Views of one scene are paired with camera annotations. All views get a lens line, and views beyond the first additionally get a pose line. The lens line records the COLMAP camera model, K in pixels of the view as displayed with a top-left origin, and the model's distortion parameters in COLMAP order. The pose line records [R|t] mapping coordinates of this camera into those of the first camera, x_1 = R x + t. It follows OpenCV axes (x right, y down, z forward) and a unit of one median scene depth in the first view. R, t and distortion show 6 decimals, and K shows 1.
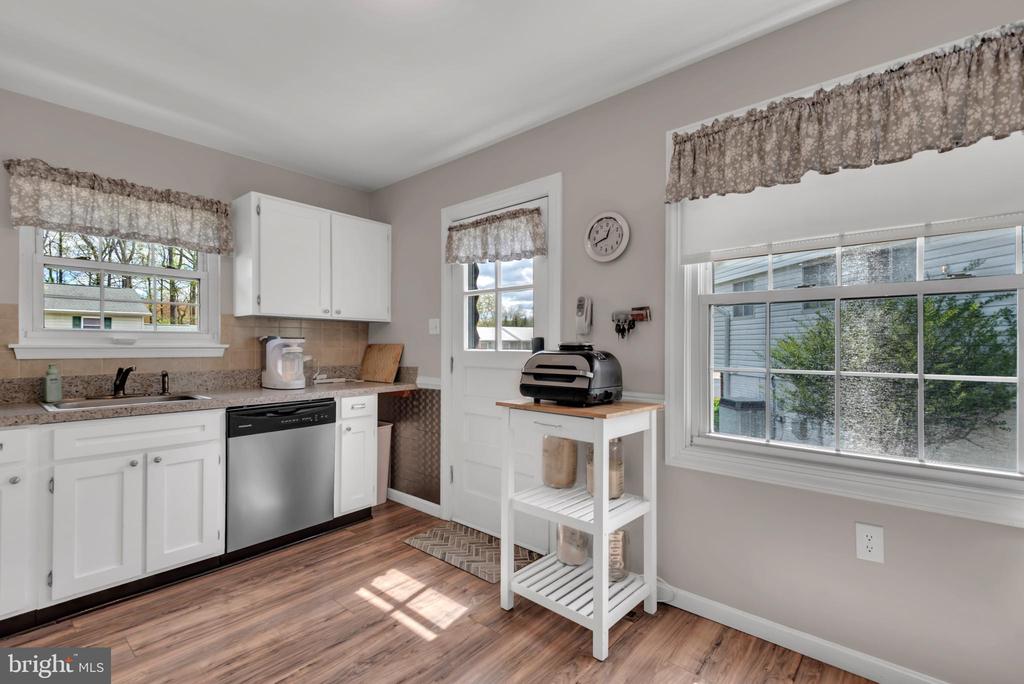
lens RADIAL K [[463.6, 0, 510.0], [0, 463.6, 344.2], [0, 0, 1]] dist [0.041138, -0.019345]
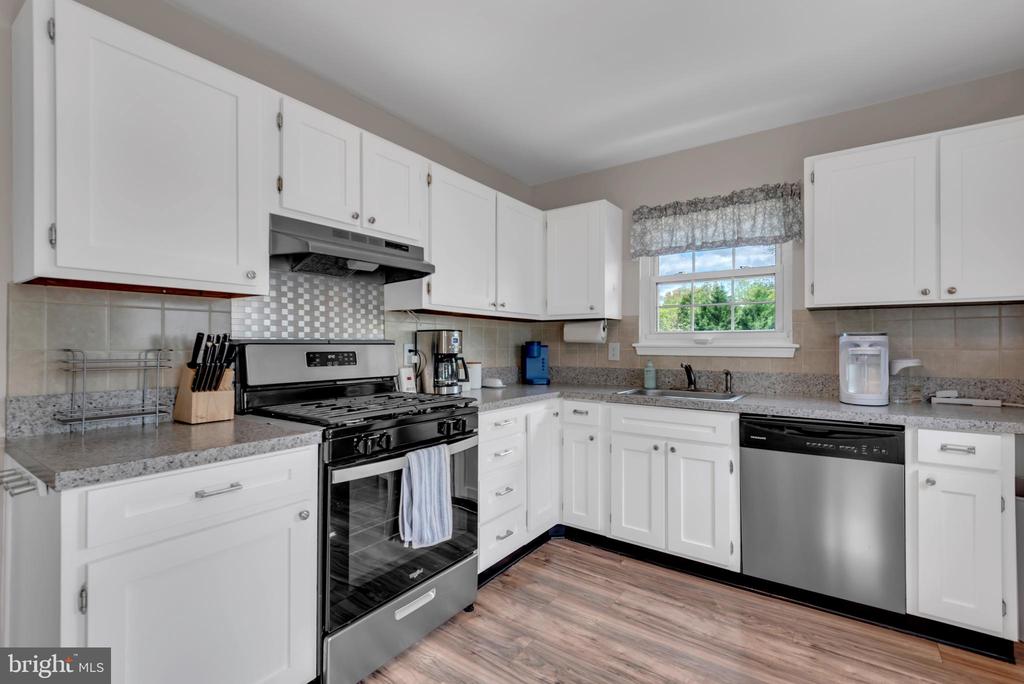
lens RADIAL K [[463.6, 0, 510.0], [0, 463.6, 344.2], [0, 0, 1]] dist [0.041138, -0.019345]
pose [[0.096195, -0.002559, -0.995359, 0.222099], [0.001345, 0.999996, -0.002441, 0.002650], [0.995362, -0.001104, 0.096198, 0.400103]]
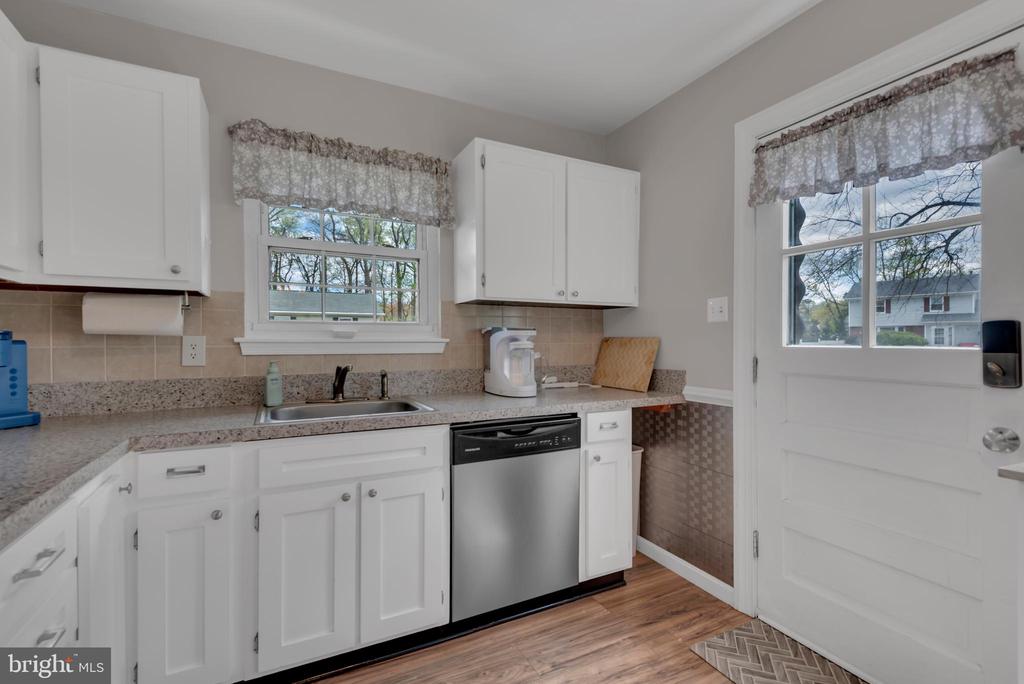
lens RADIAL K [[463.6, 0, 510.0], [0, 463.6, 344.2], [0, 0, 1]] dist [0.041138, -0.019345]
pose [[0.925389, 0.000916, -0.379018, -0.206478], [0.002732, 0.999955, 0.009086, 0.004064], [0.379009, -0.009444, 0.925345, 0.311369]]
